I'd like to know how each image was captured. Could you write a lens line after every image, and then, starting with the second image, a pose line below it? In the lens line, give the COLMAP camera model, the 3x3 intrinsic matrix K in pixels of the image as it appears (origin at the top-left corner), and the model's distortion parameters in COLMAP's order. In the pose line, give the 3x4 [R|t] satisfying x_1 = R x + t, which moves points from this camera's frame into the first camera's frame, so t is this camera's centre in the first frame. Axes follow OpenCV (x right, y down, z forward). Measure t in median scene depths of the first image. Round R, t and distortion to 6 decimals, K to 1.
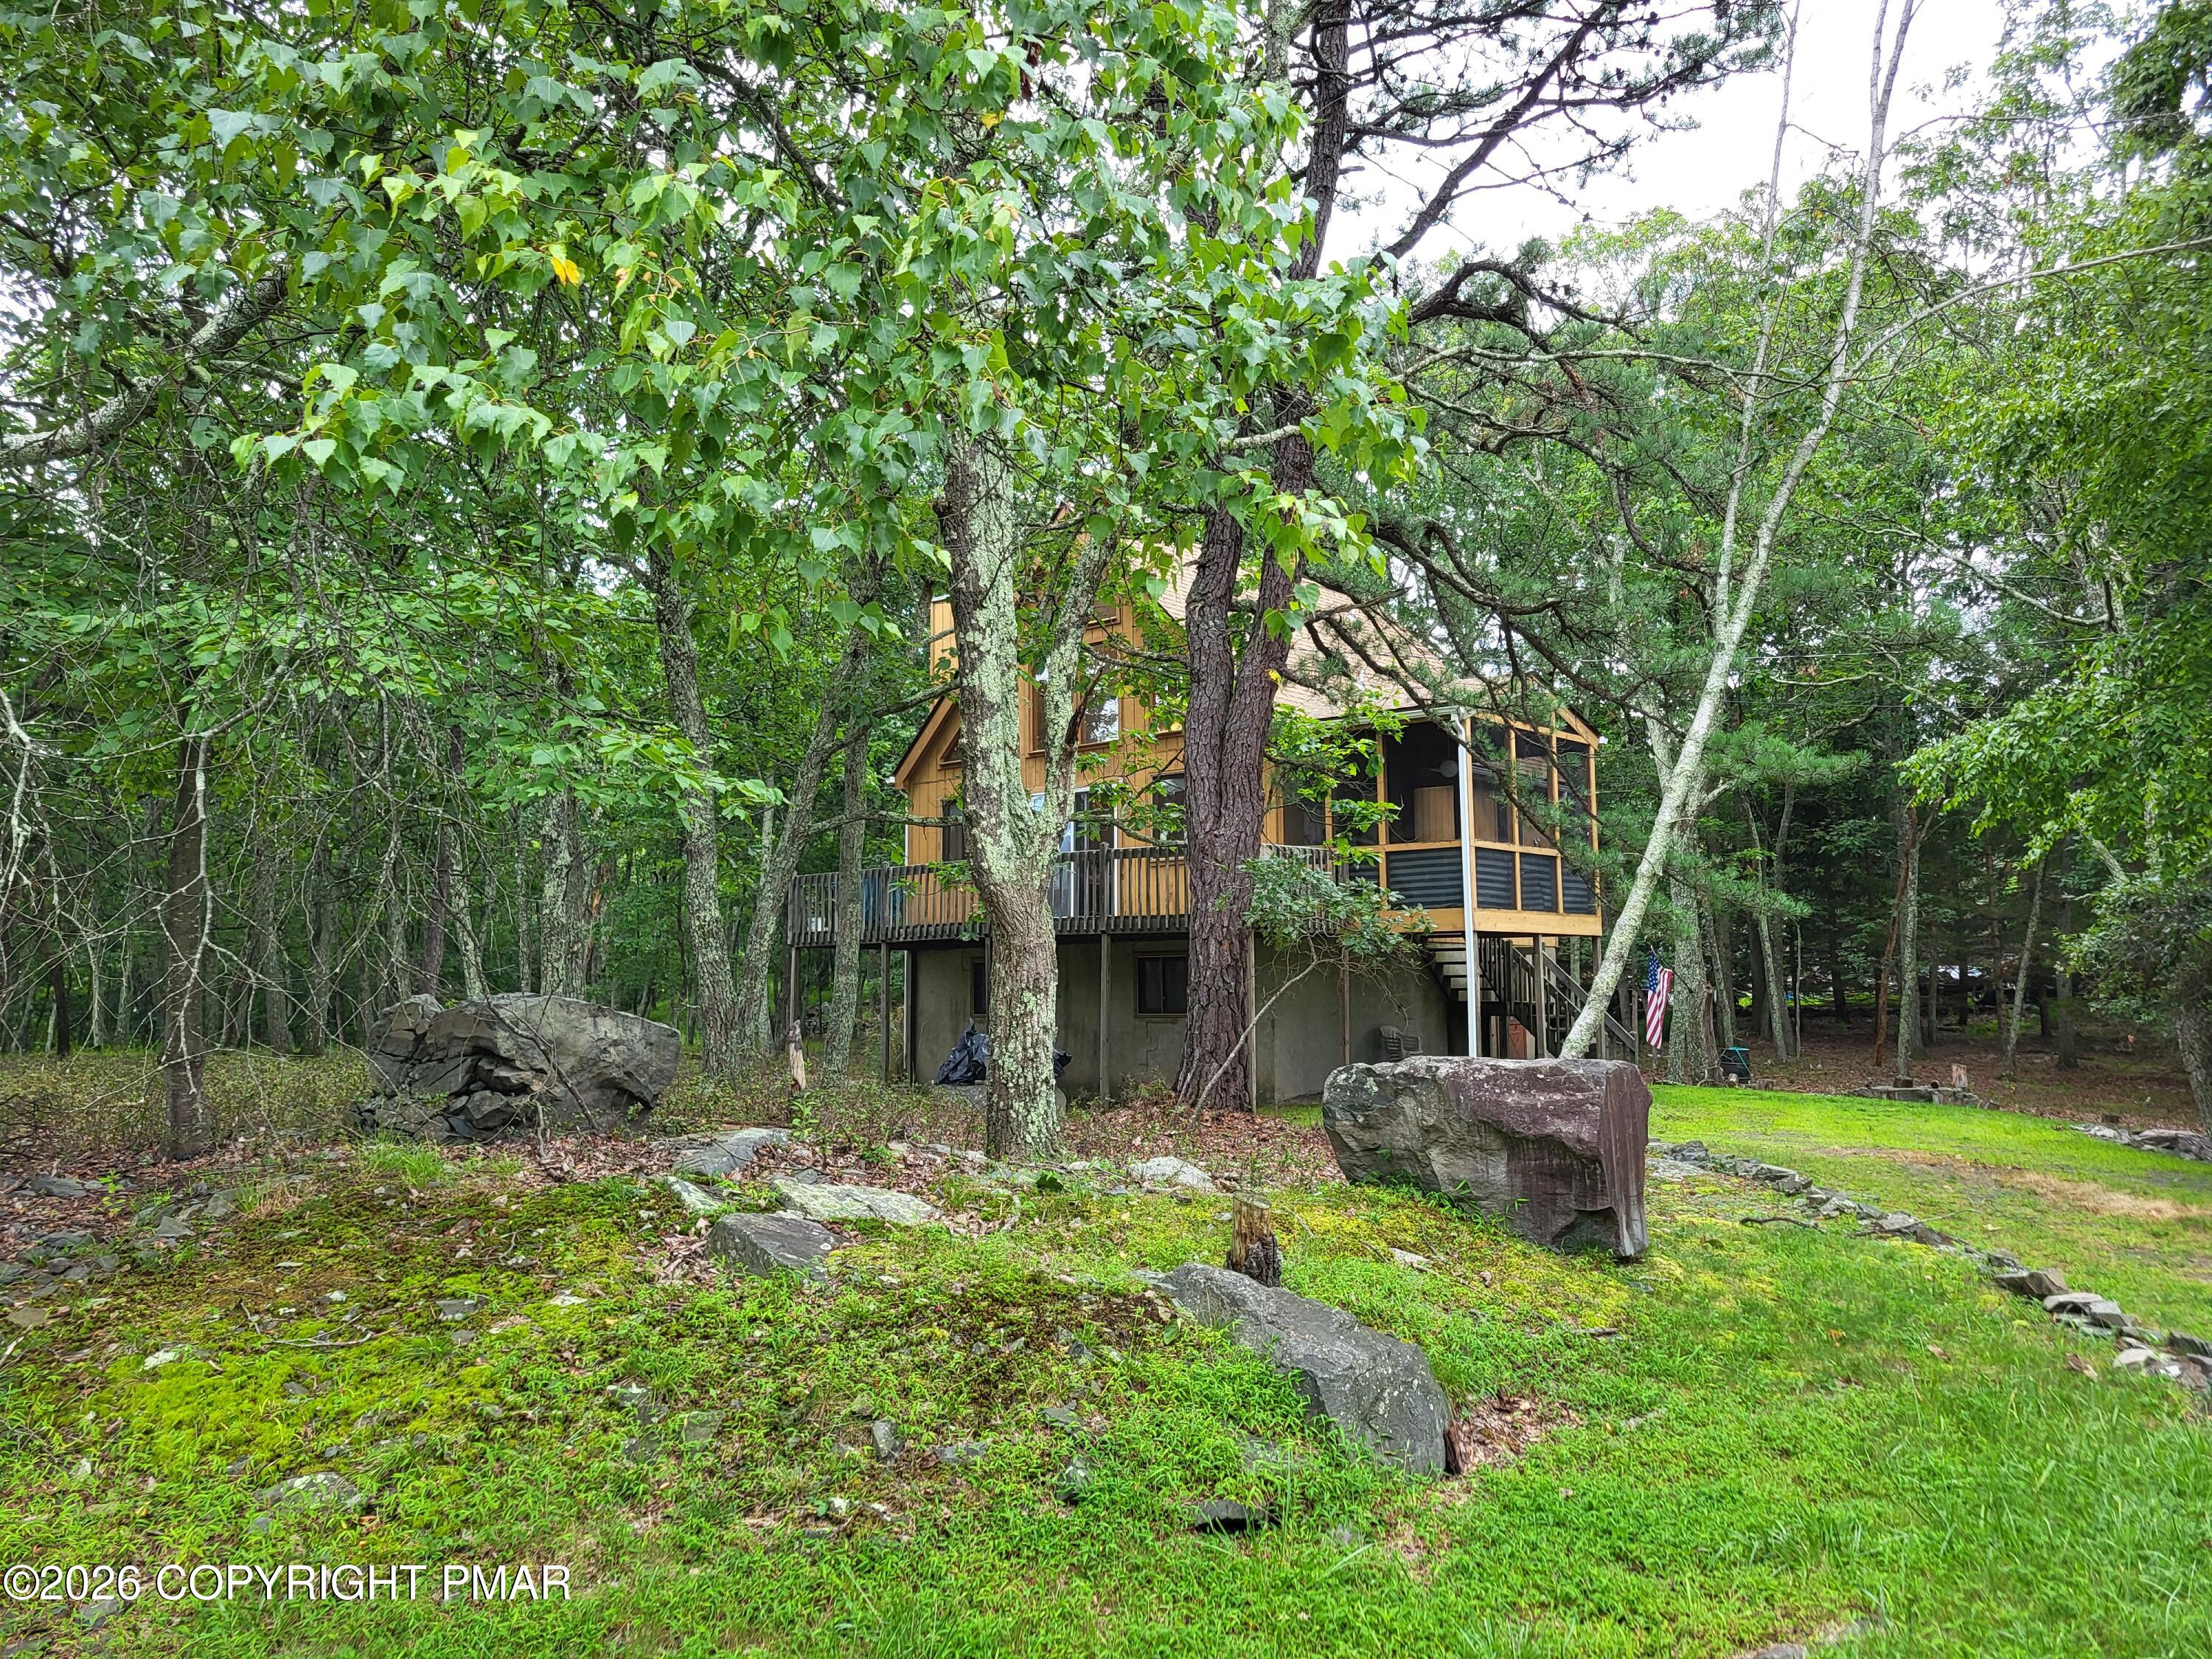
lens RADIAL K [[1692.6, 0, 1109.2], [0, 1692.6, 824.9], [0, 0, 1]] dist [0.061392, -0.031031]
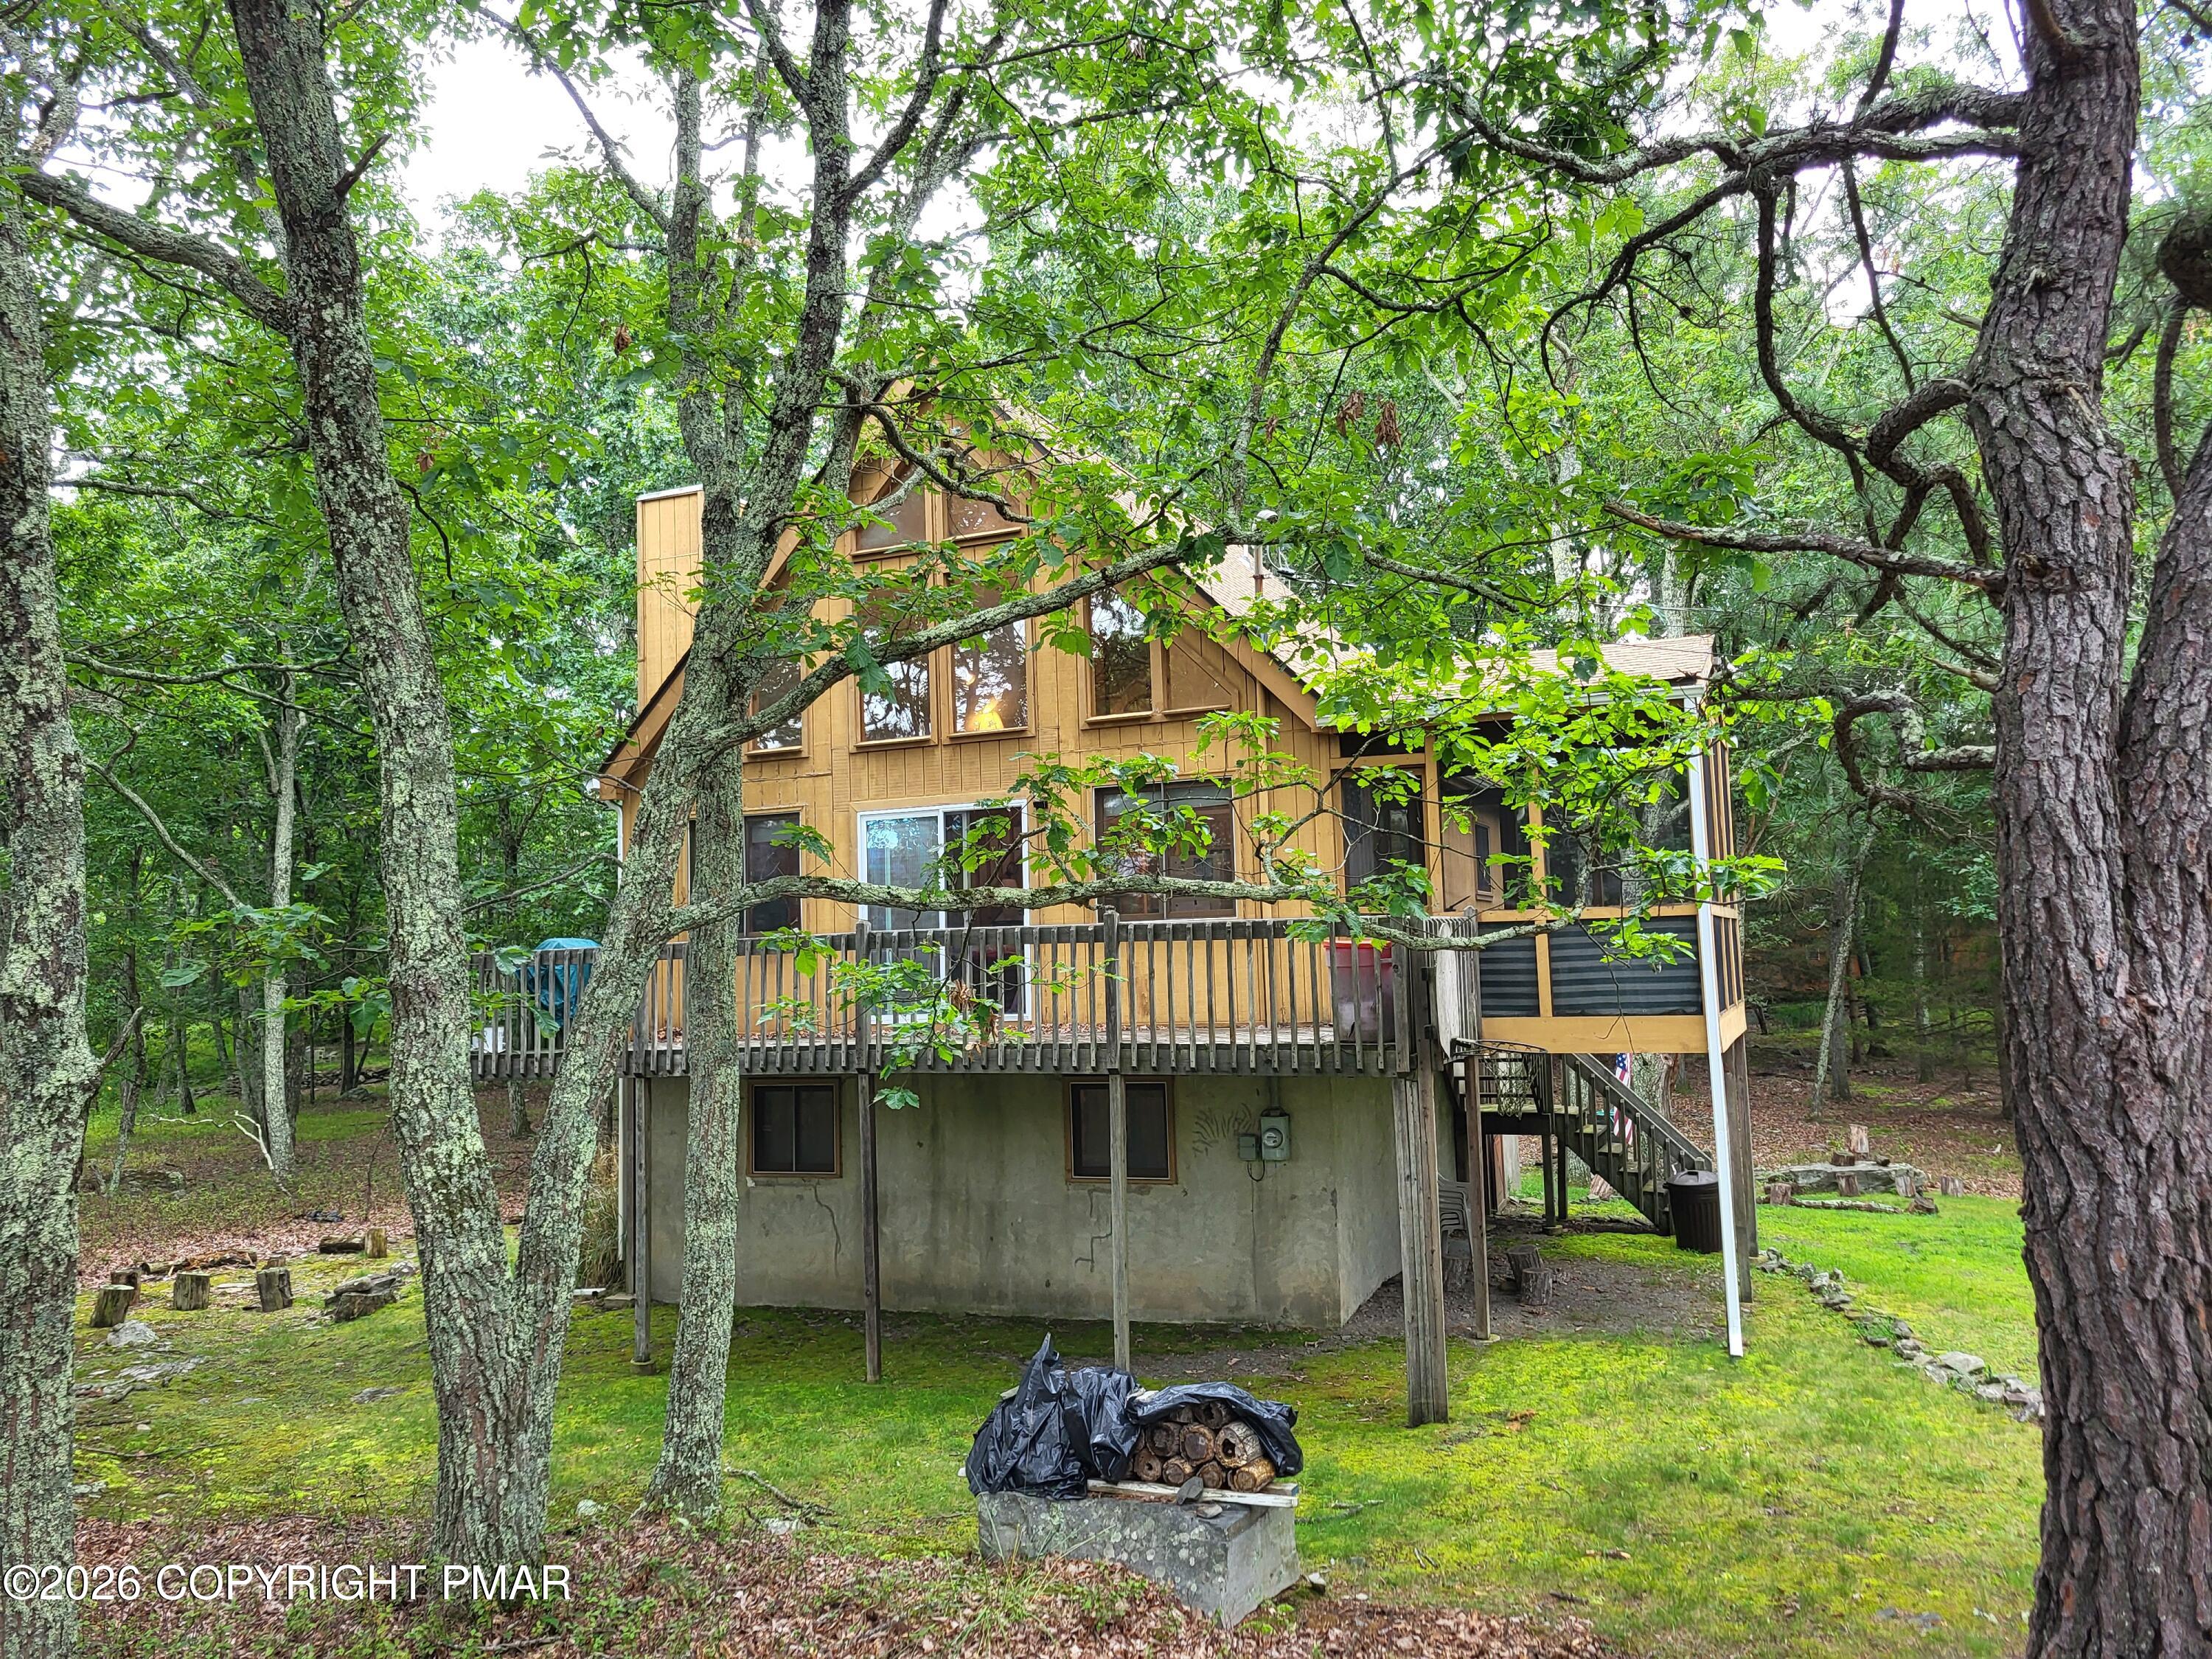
lens RADIAL K [[1692.6, 0, 1106.6], [0, 1692.6, 829.0], [0, 0, 1]] dist [0.061392, -0.031031]
pose [[0.959628, 0.011810, 0.281024, -0.198367], [-0.013843, 0.999890, 0.005249, -0.025894], [-0.280931, -0.008927, 0.959687, 0.557109]]
